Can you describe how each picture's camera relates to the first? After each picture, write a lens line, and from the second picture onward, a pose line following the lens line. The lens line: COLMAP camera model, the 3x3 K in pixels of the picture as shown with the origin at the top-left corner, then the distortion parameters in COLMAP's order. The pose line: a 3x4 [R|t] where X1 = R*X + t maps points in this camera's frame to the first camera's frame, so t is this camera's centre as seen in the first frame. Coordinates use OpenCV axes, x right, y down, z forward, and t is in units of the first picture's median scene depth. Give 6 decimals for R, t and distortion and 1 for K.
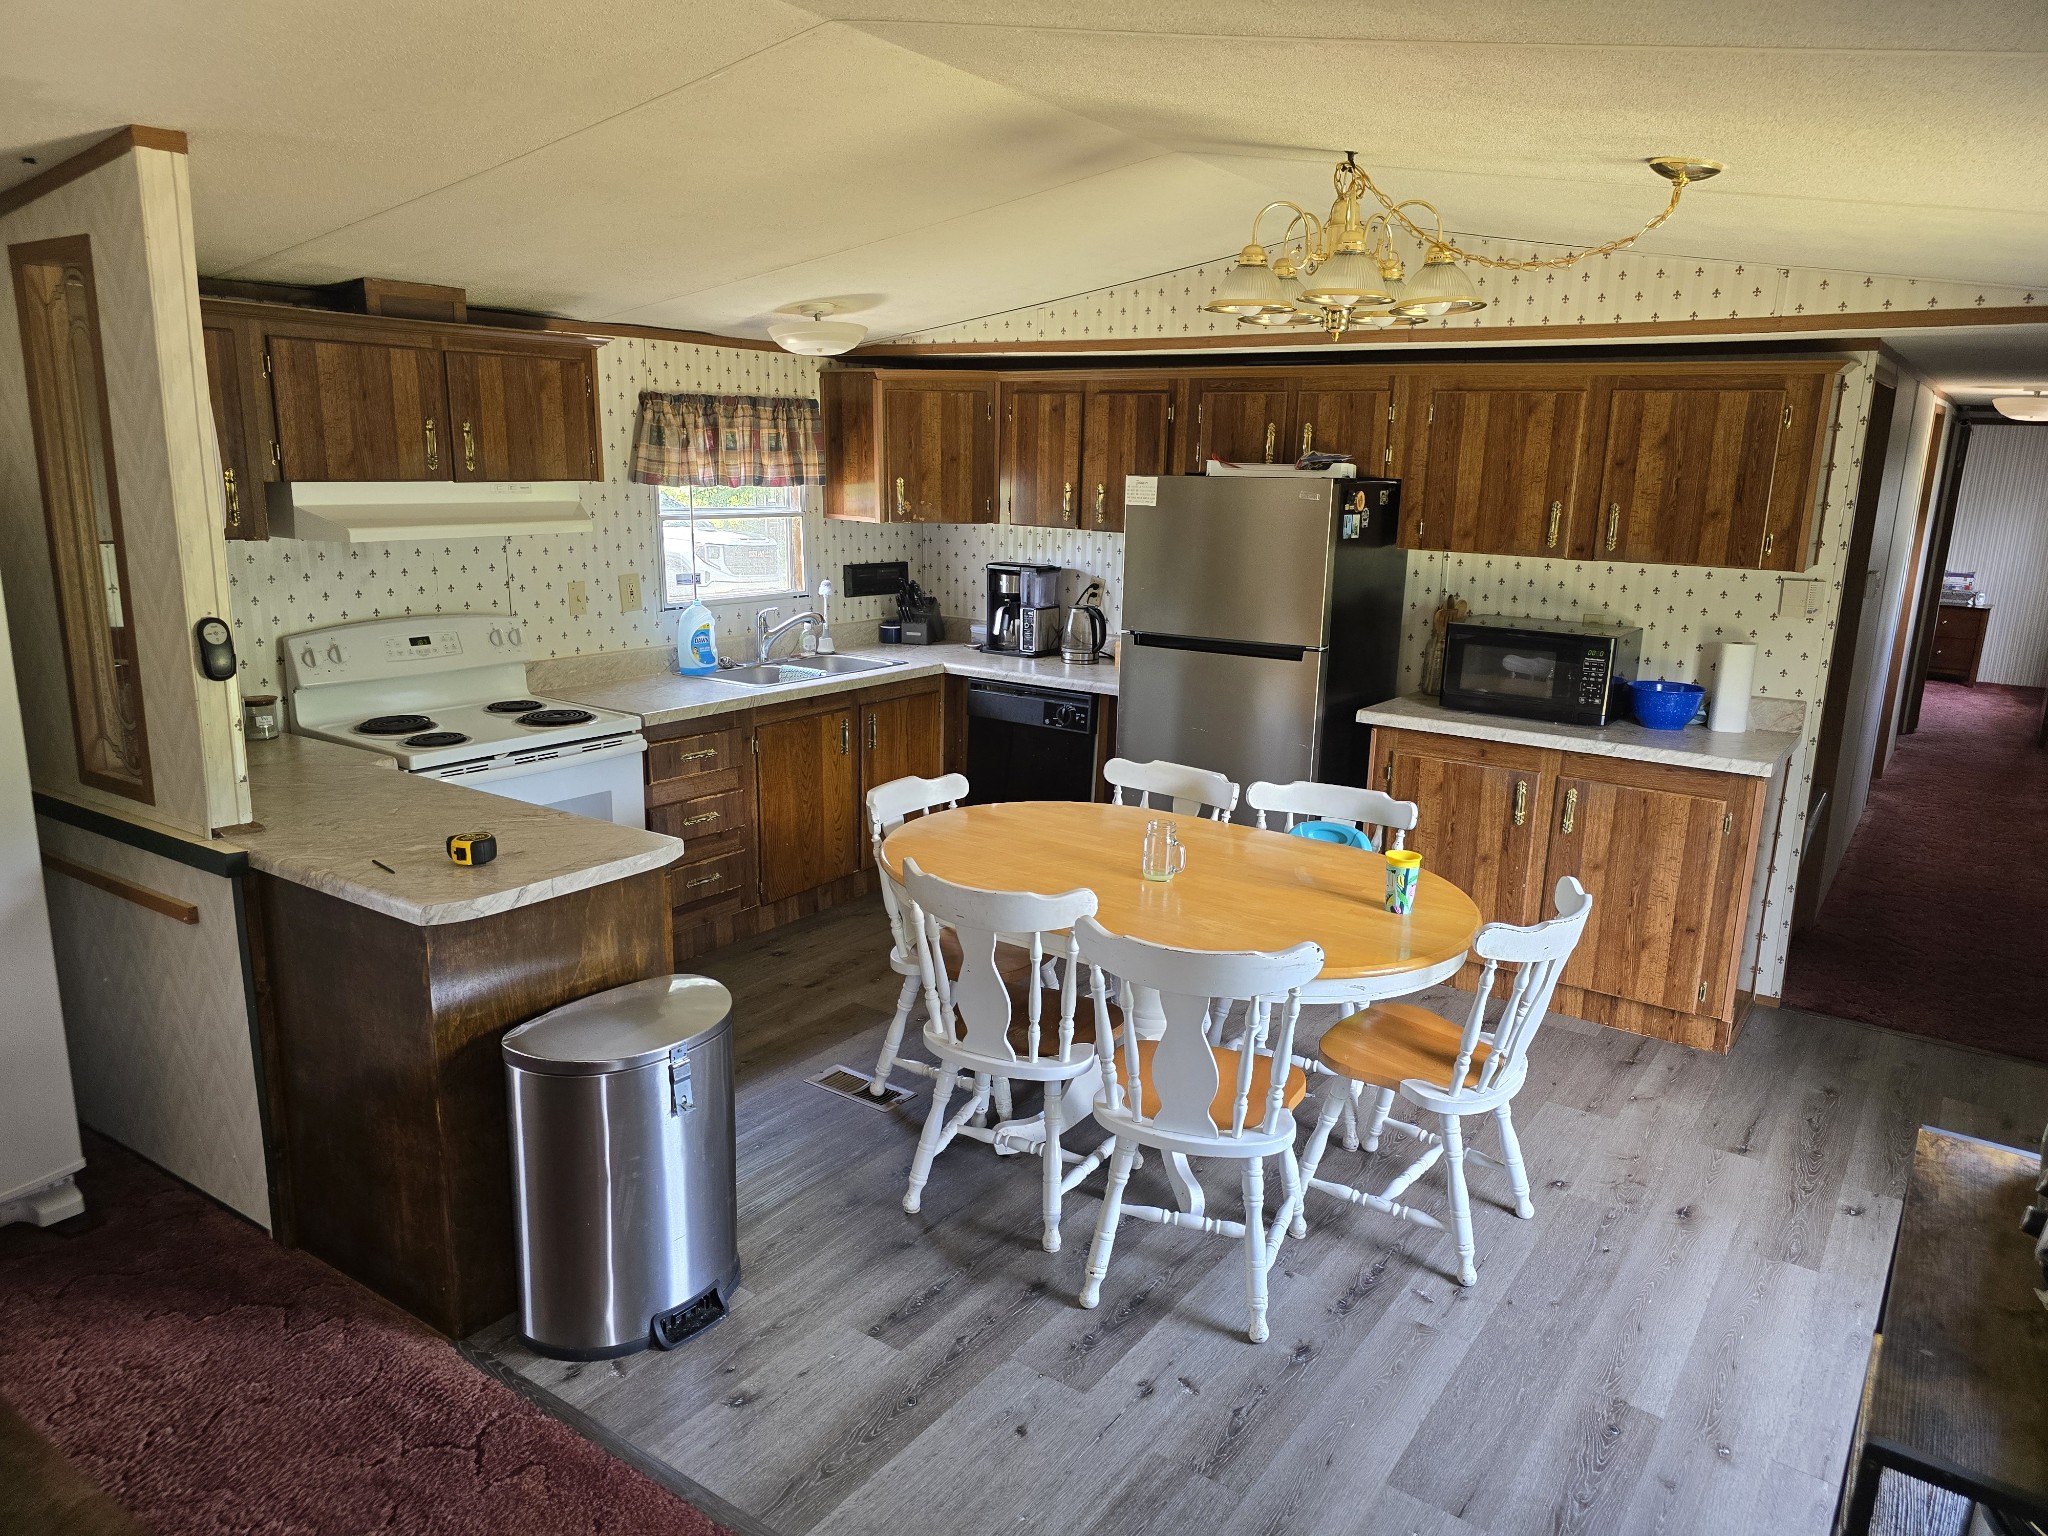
lens RADIAL K [[1353.8, 0, 1024.0], [0, 1353.8, 768.0], [0, 0, 1]] dist [0.002052, -0.000066]
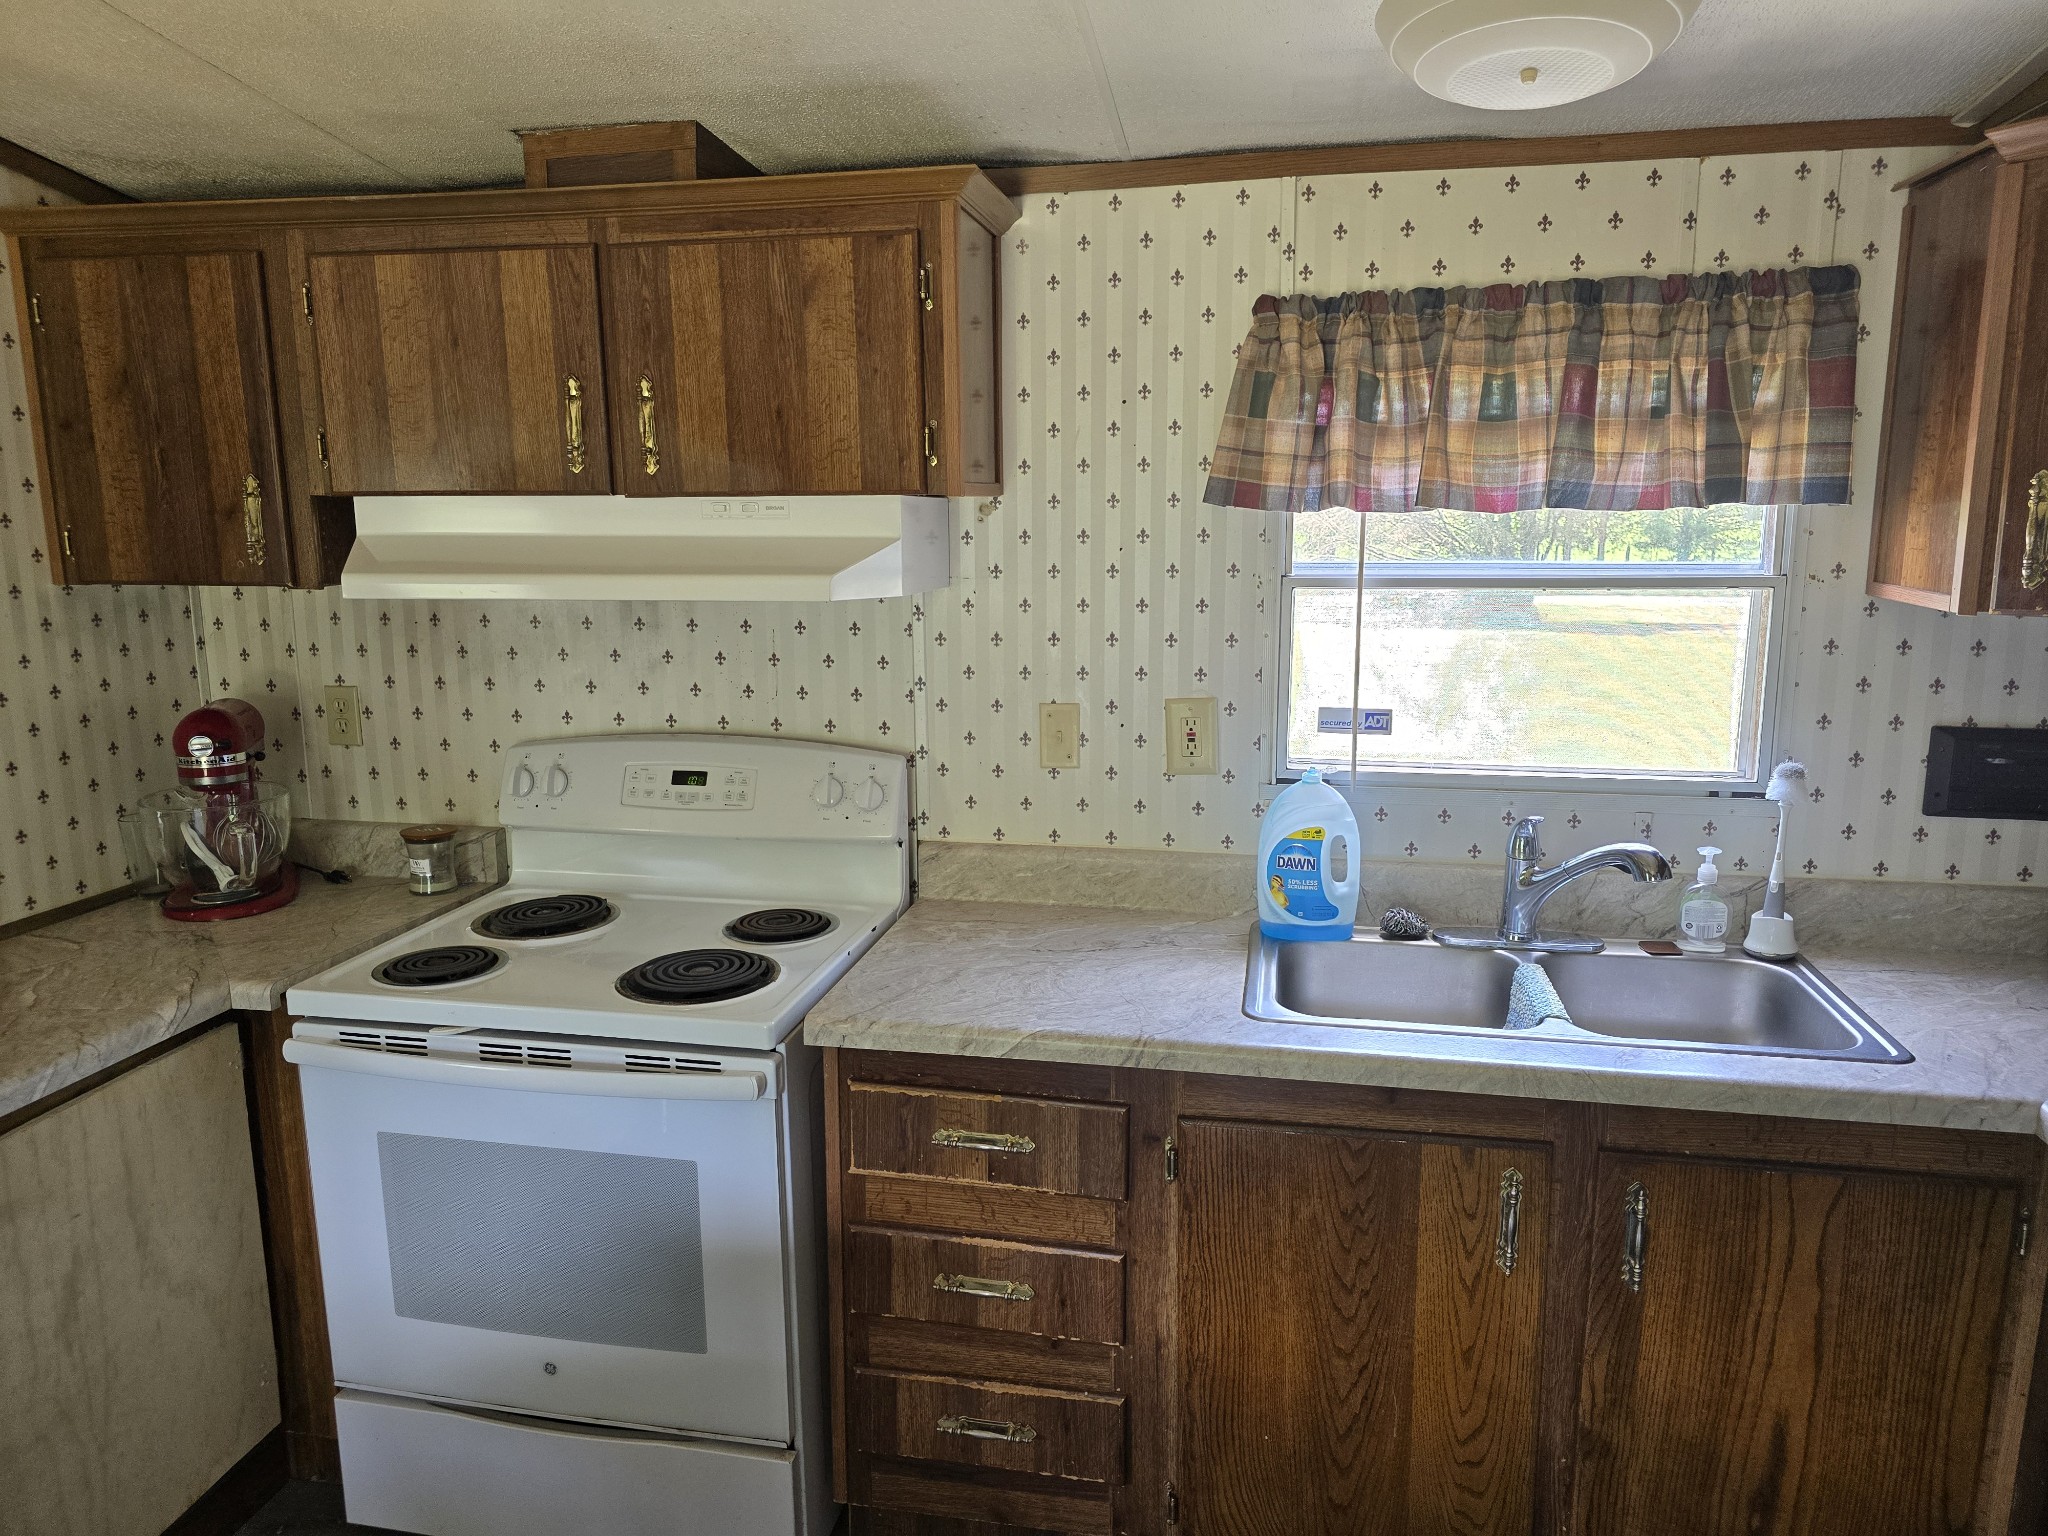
lens RADIAL K [[1406.6, 0, 1024.0], [0, 1406.6, 768.0], [0, 0, 1]] dist [0.064847, -0.079708]
pose [[0.416398, 0.140549, -0.898253, 0.151351], [-0.191386, 0.979392, 0.064525, -0.166084], [0.888811, 0.145045, 0.434715, 0.879311]]
